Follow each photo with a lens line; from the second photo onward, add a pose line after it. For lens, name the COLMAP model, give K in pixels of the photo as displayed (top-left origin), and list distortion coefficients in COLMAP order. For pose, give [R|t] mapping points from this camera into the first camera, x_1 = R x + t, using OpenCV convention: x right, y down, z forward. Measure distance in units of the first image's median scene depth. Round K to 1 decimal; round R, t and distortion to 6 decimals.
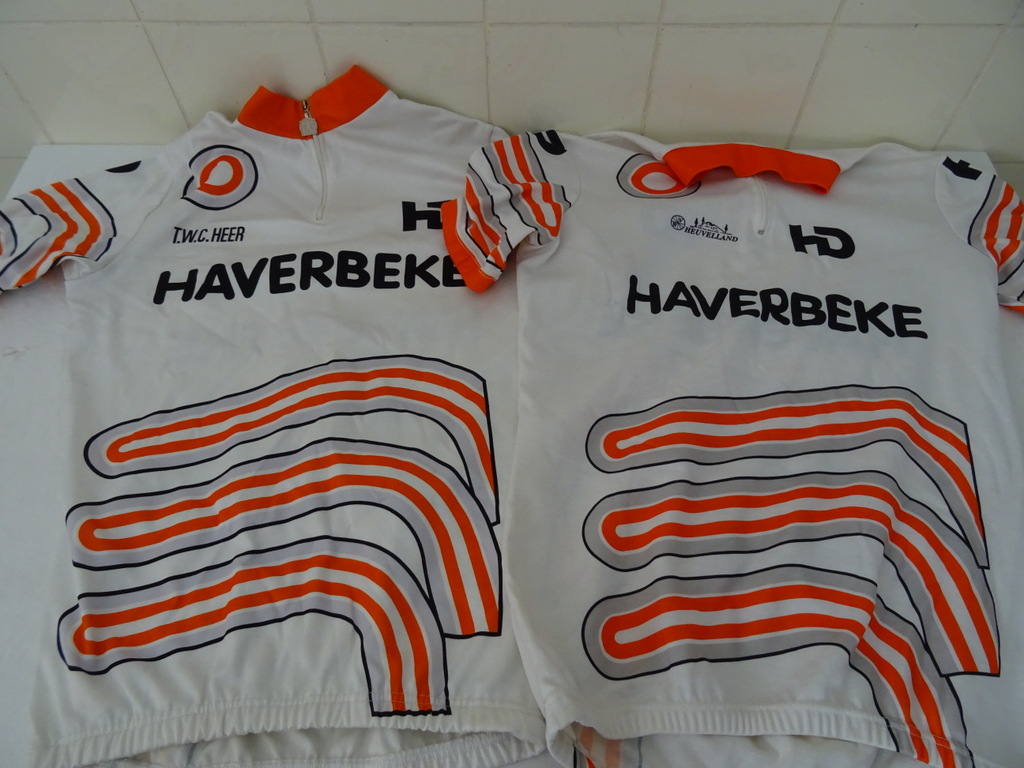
lens RADIAL K [[724.4, 0, 512.0], [0, 724.4, 384.0], [0, 0, 1]] dist [-0.001368, -0.009310]
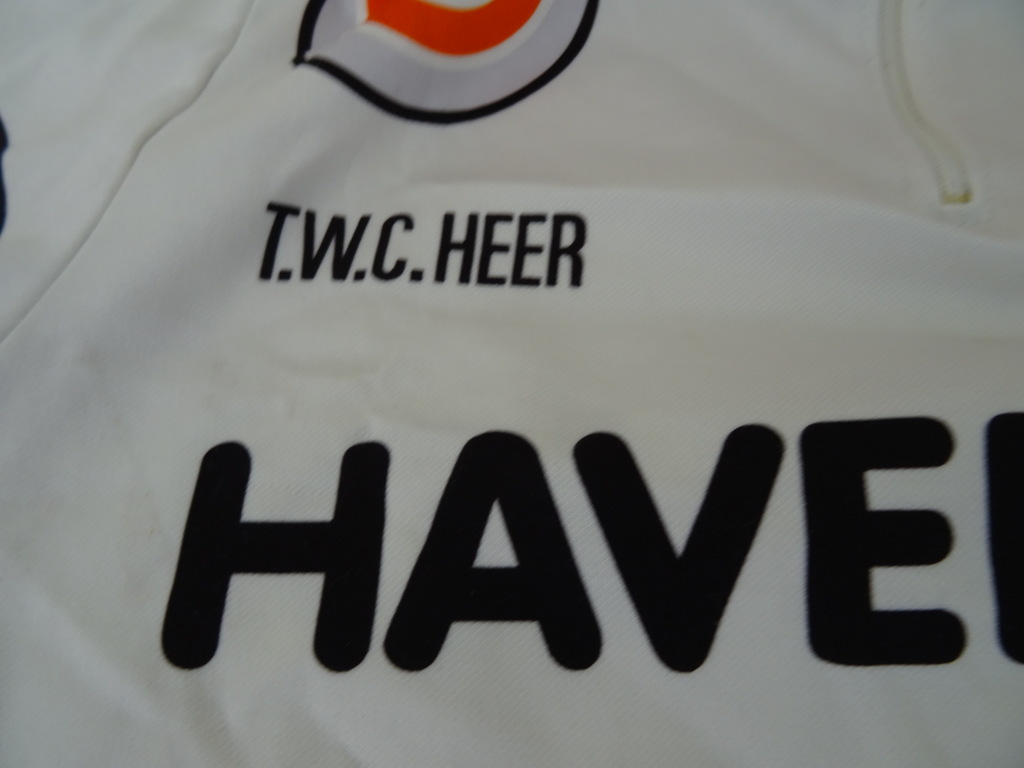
lens RADIAL K [[724.4, 0, 512.0], [0, 724.4, 384.0], [0, 0, 1]] dist [-0.001368, -0.009310]
pose [[0.995788, 0.069485, -0.059815, -0.461854], [-0.060105, 0.987396, 0.146409, -0.243915], [0.069234, -0.142197, 0.987414, 0.961370]]
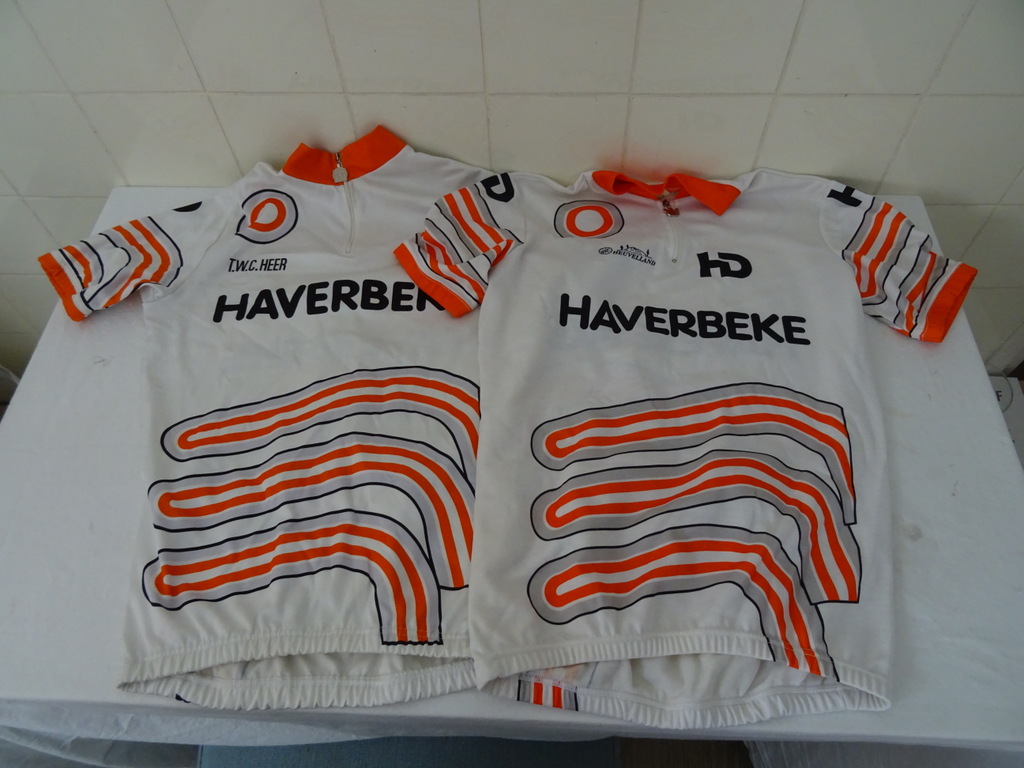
lens RADIAL K [[724.4, 0, 512.0], [0, 724.4, 384.0], [0, 0, 1]] dist [-0.001368, -0.009310]
pose [[0.999273, 0.012291, -0.036088, 0.065761], [-0.012631, 0.999878, -0.009219, -0.000829], [0.035971, 0.009668, 0.999306, -0.240208]]
